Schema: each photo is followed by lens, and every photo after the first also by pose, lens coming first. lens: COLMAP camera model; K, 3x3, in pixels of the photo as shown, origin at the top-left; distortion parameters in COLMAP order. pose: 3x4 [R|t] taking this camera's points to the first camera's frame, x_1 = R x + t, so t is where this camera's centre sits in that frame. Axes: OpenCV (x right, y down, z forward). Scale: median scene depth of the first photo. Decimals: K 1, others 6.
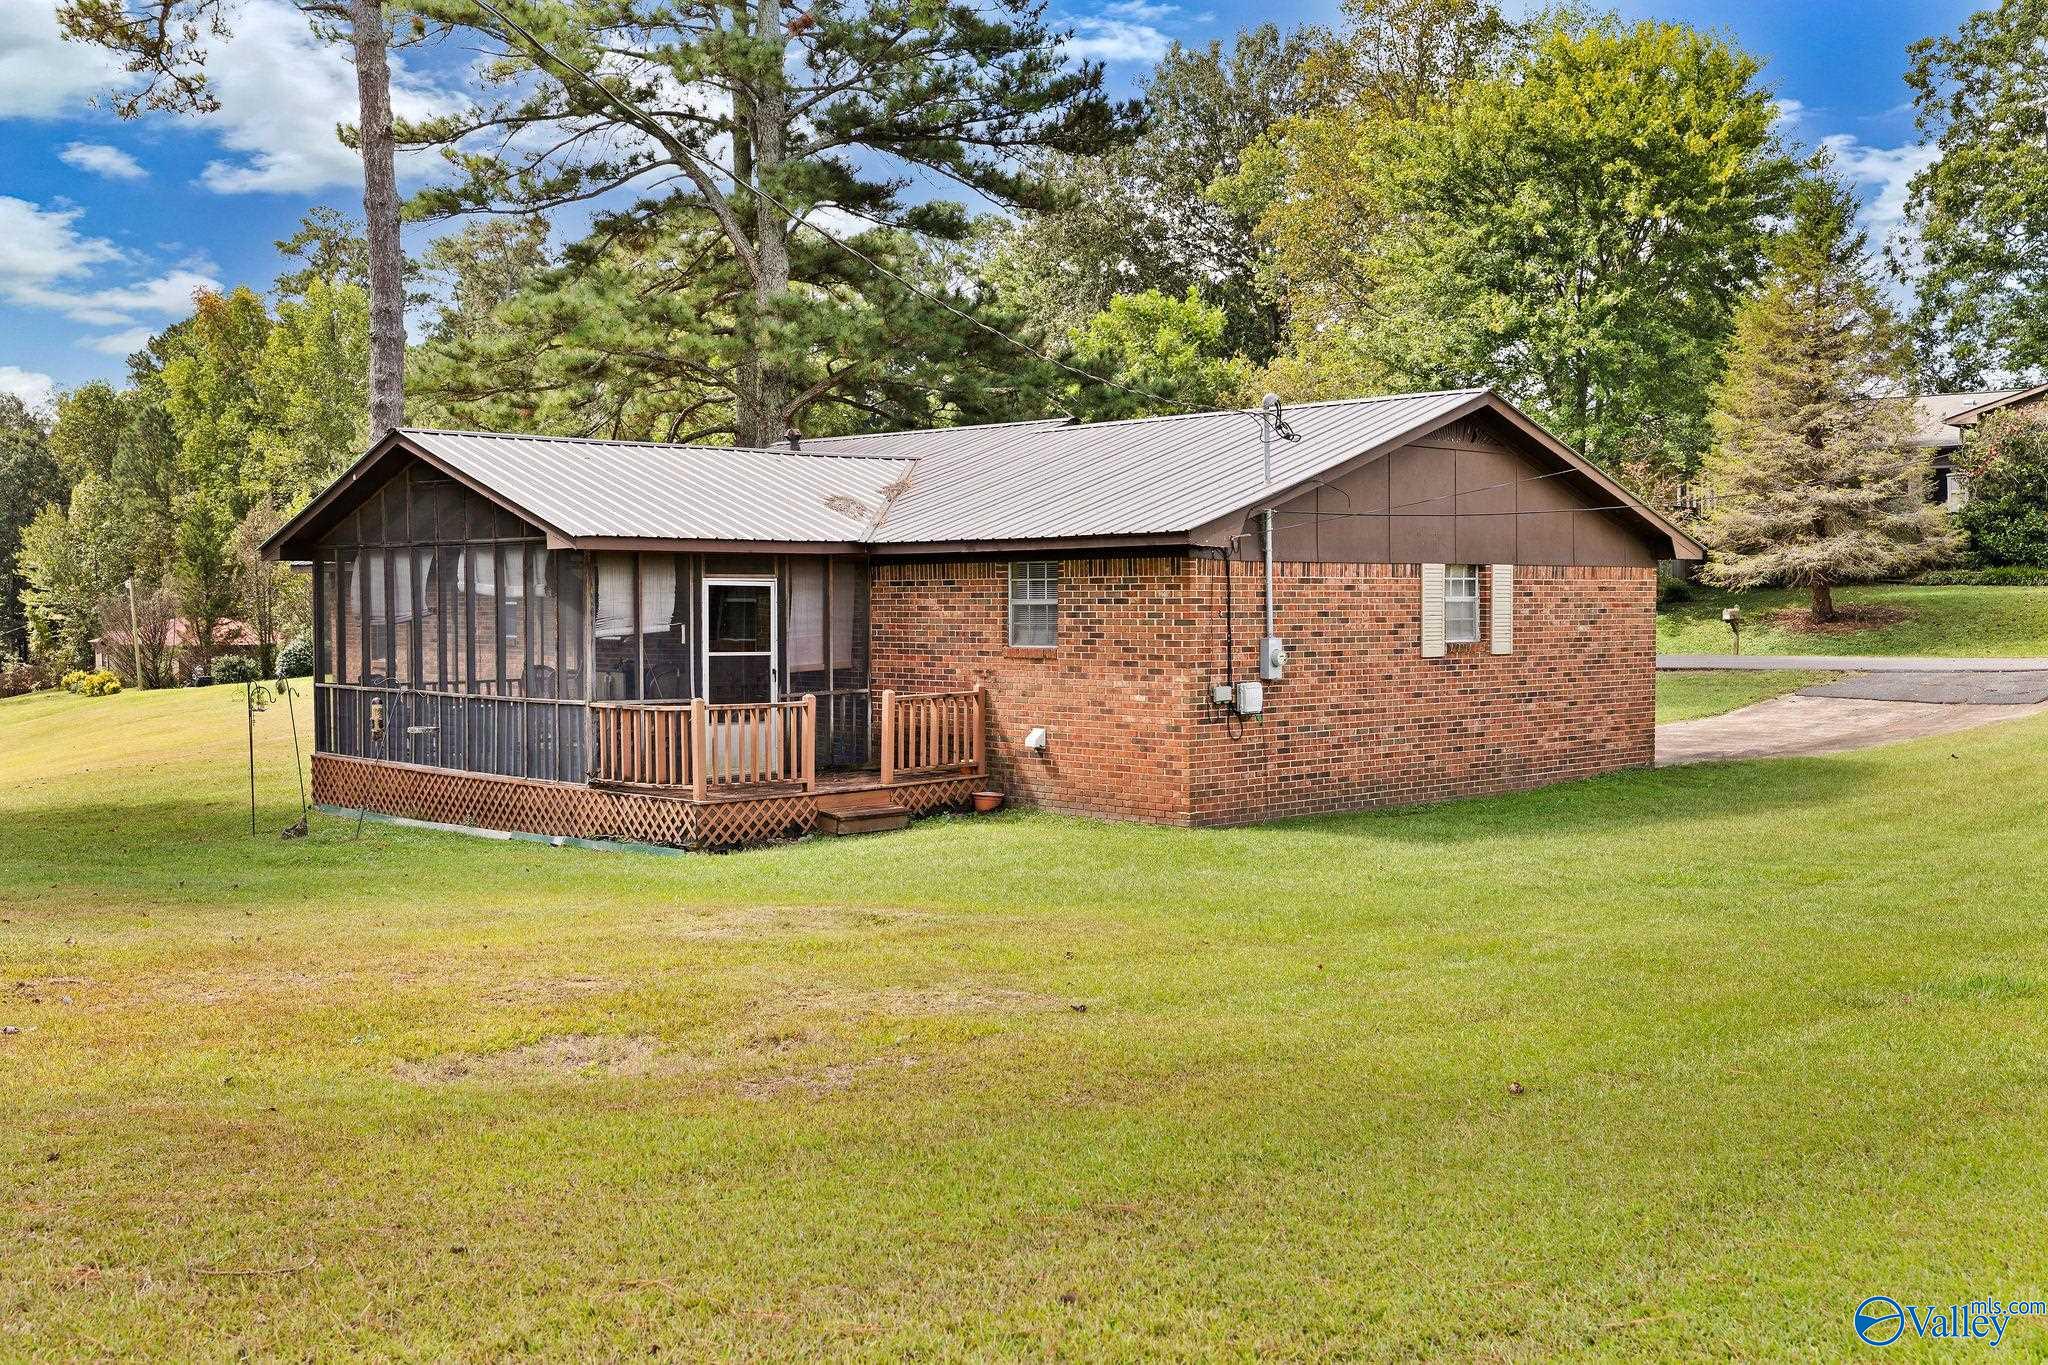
lens RADIAL K [[1972.6, 0, 1024.3], [0, 1972.6, 679.1], [0, 0, 1]] dist [0.012087, 0.000000]
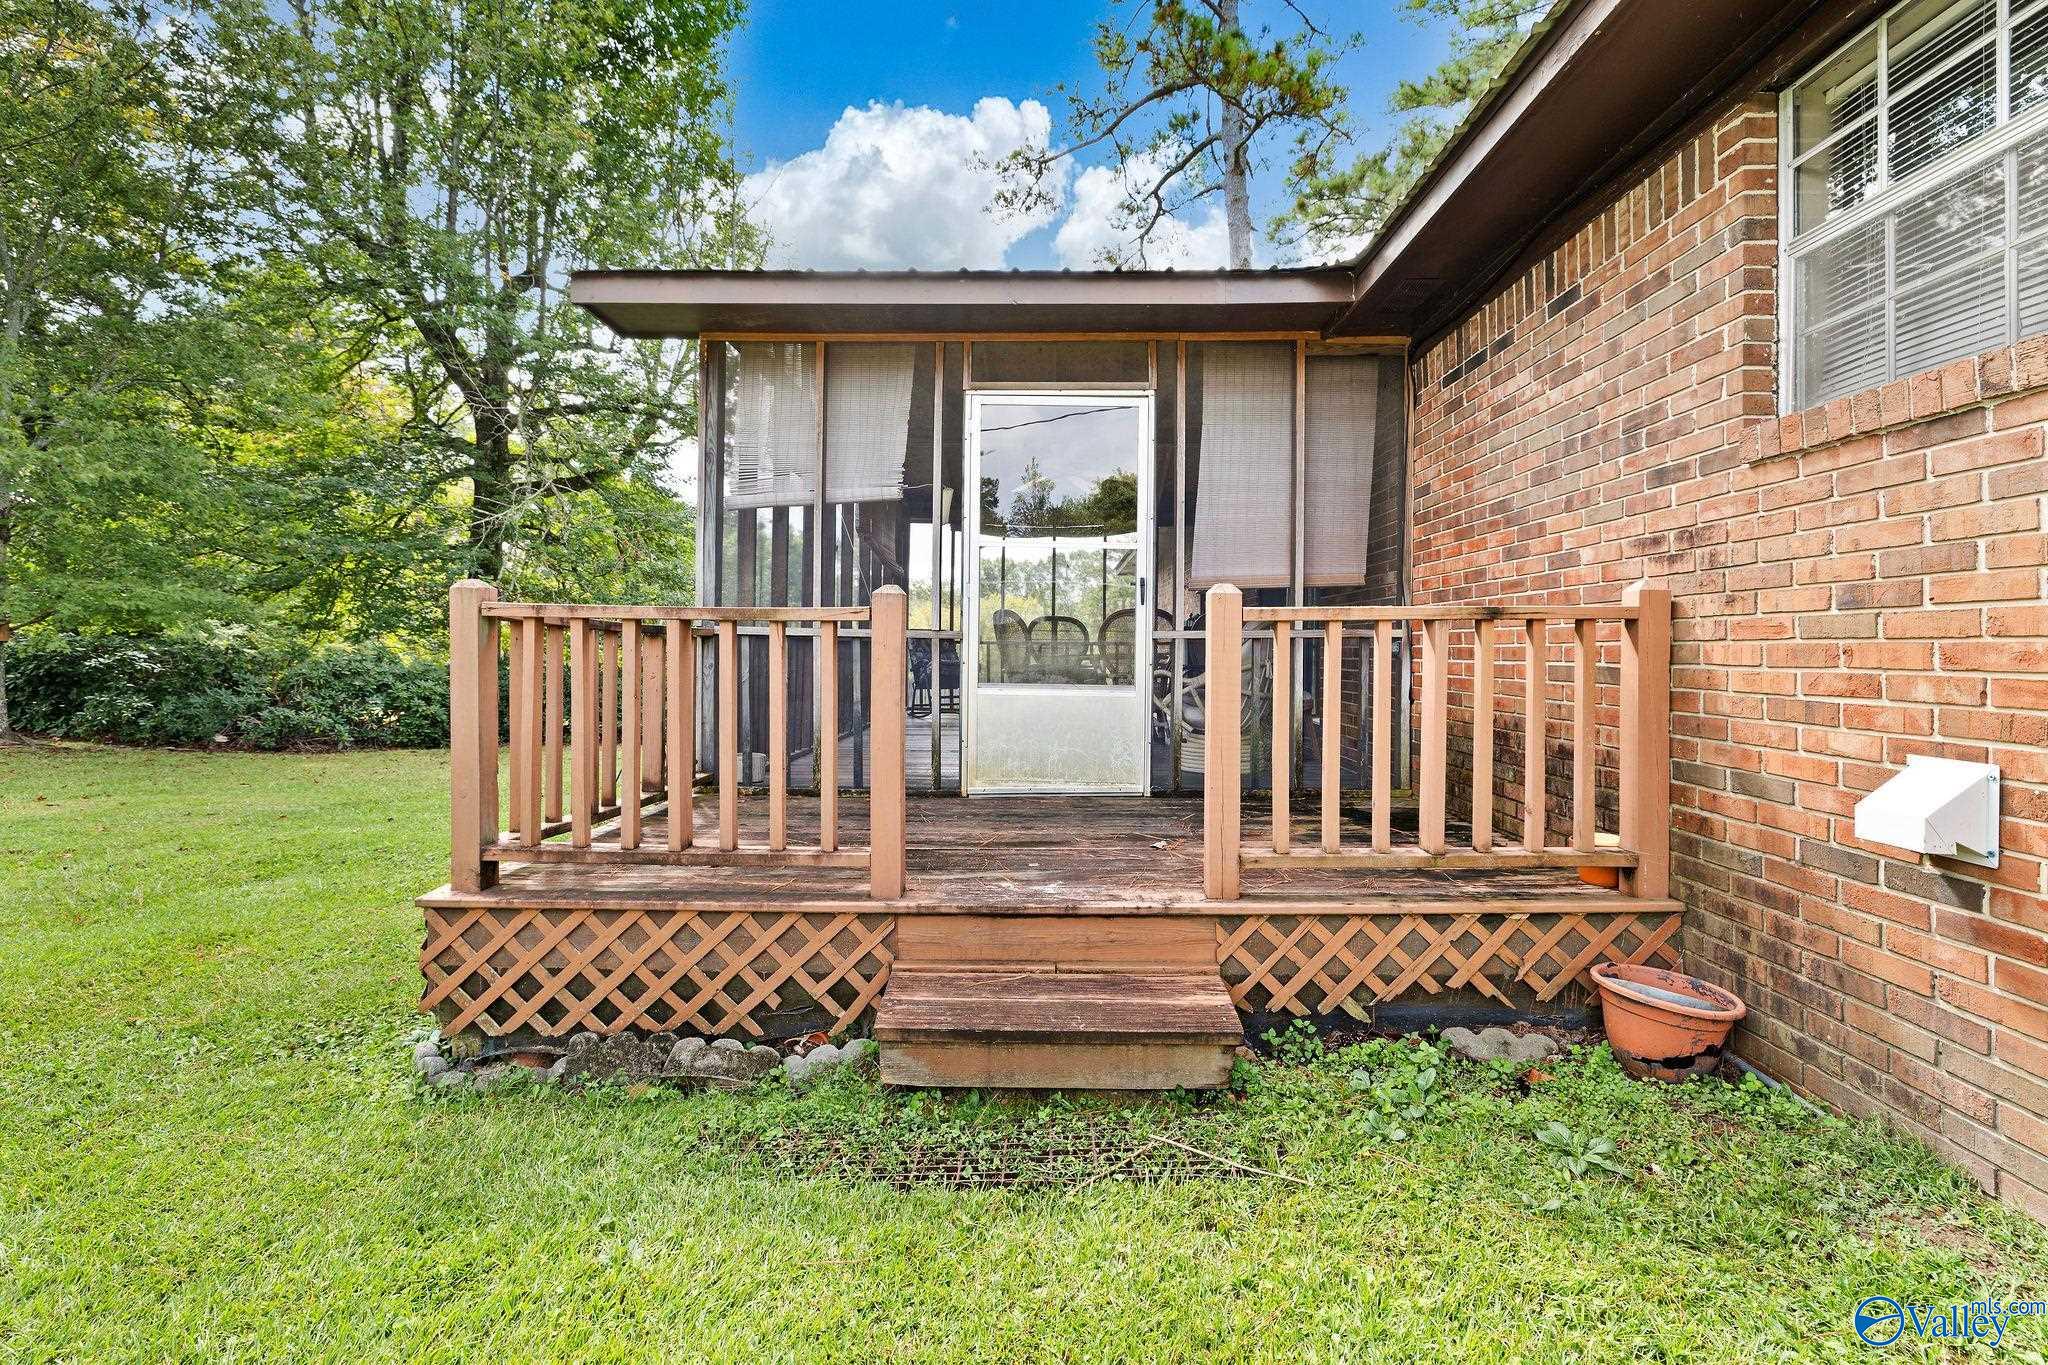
lens RADIAL K [[863.8, 0, 1032.1], [0, 863.8, 645.2], [0, 0, 1]] dist [0.000978, 0.000476]
pose [[0.698302, 0.004640, -0.715788, 0.004977], [-0.040027, 0.998667, -0.032575, 0.019743], [0.714683, 0.051398, 0.697557, 0.856443]]
